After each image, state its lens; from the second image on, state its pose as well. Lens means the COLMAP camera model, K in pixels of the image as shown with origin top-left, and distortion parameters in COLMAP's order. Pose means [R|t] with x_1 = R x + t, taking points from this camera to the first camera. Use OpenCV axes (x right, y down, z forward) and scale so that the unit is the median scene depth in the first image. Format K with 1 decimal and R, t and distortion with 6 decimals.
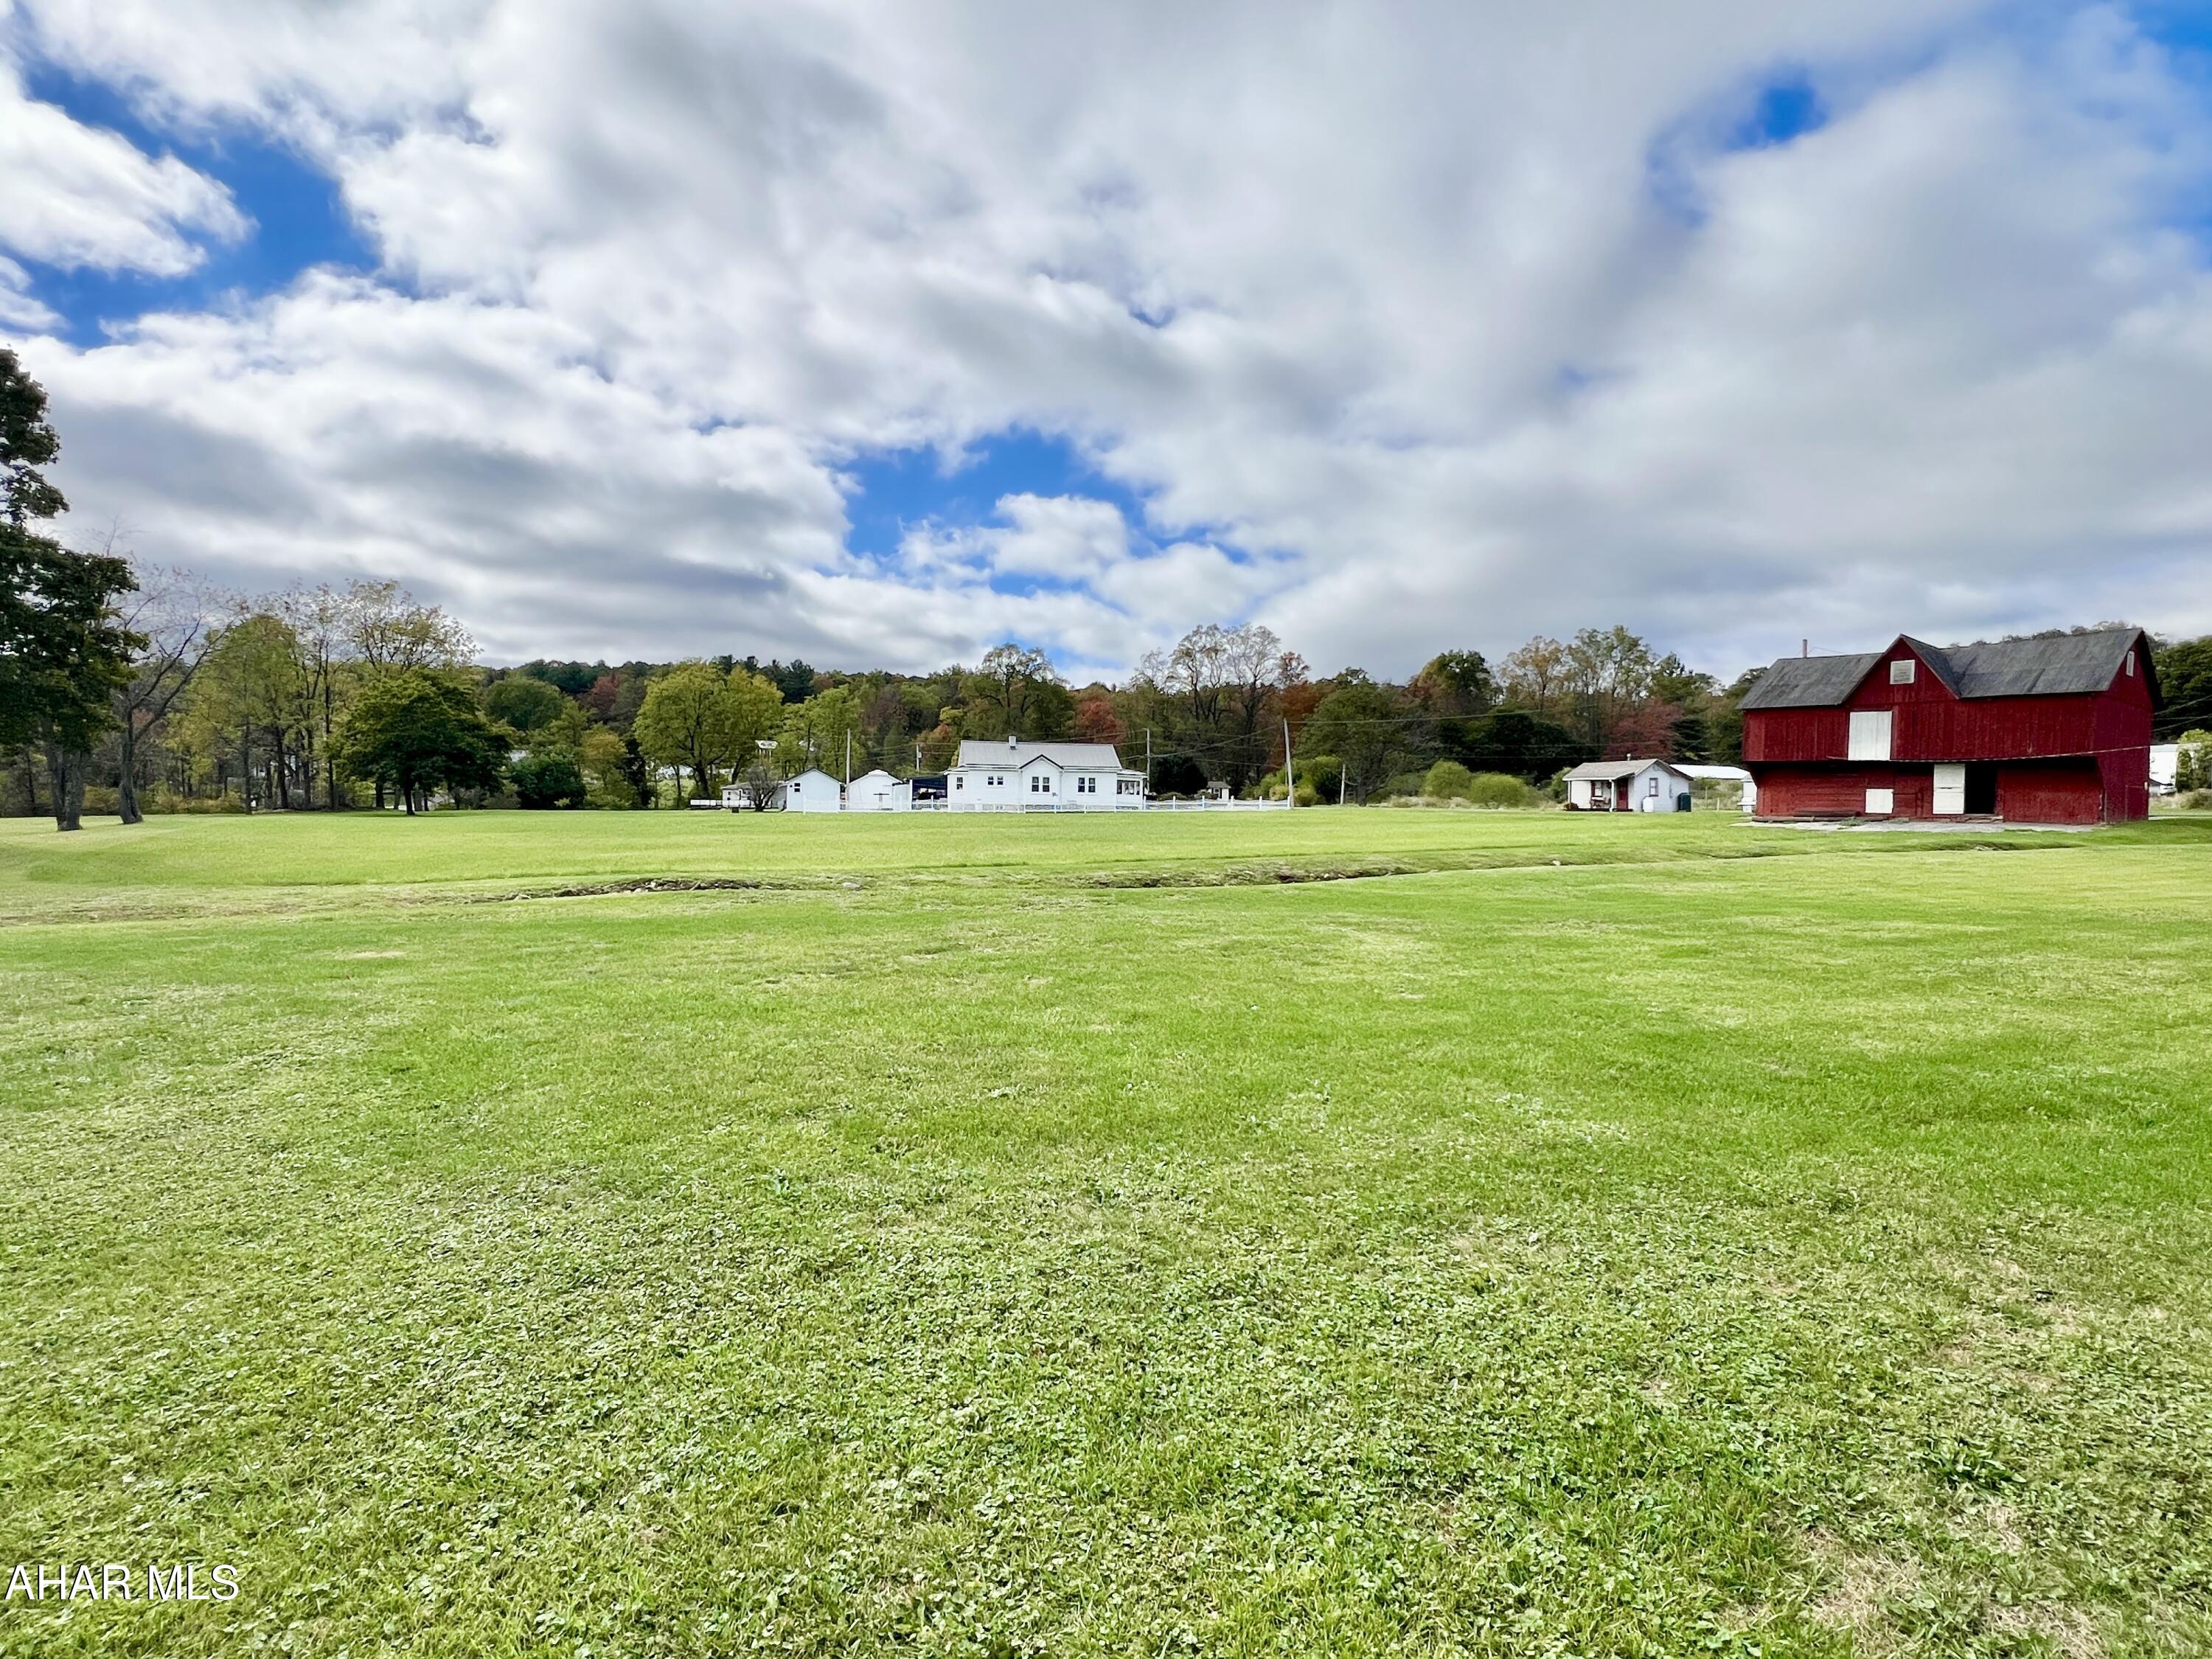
lens RADIAL K [[1125.8, 0, 1094.6], [0, 1125.8, 827.1], [0, 0, 1]] dist [0.012659, -0.003088]
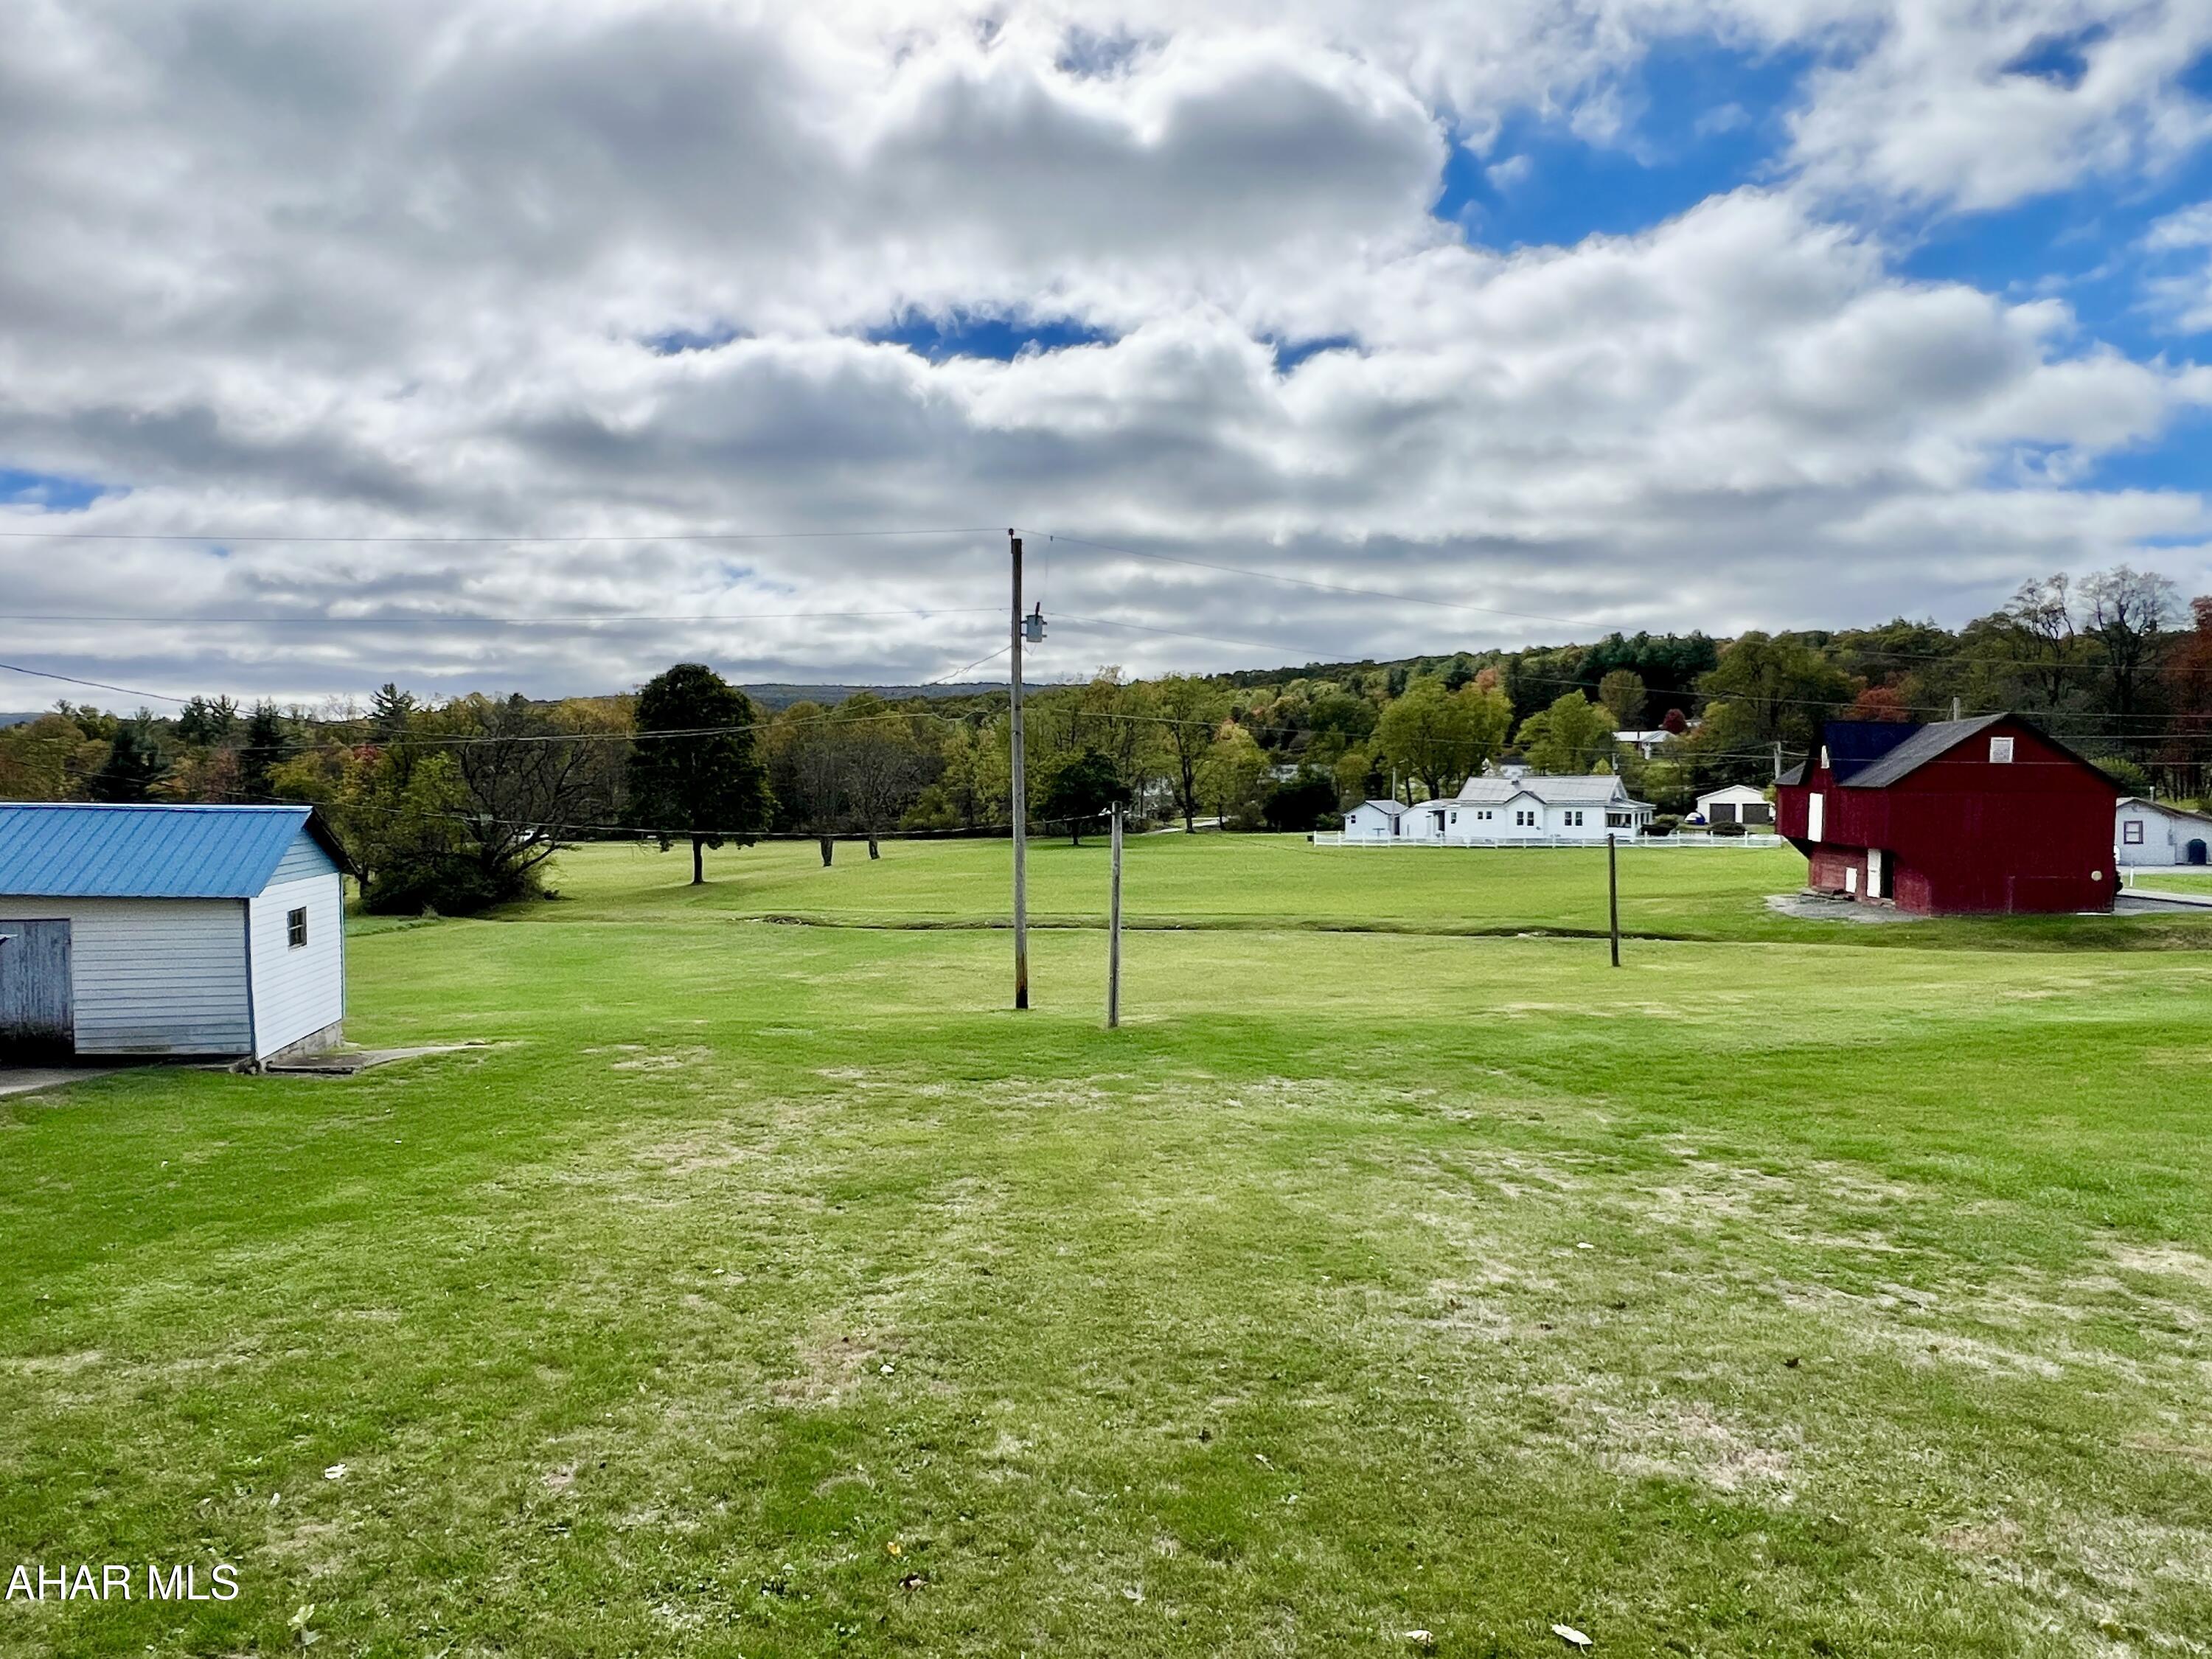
lens RADIAL K [[1320.8, 0, 1089.5], [0, 1320.8, 812.2], [0, 0, 1]] dist [0.001735, -0.001344]
pose [[0.694403, -0.005062, -0.719569, 0.553520], [0.005368, 0.999984, -0.001854, -0.043624], [0.719567, -0.002575, 0.694419, -0.147946]]
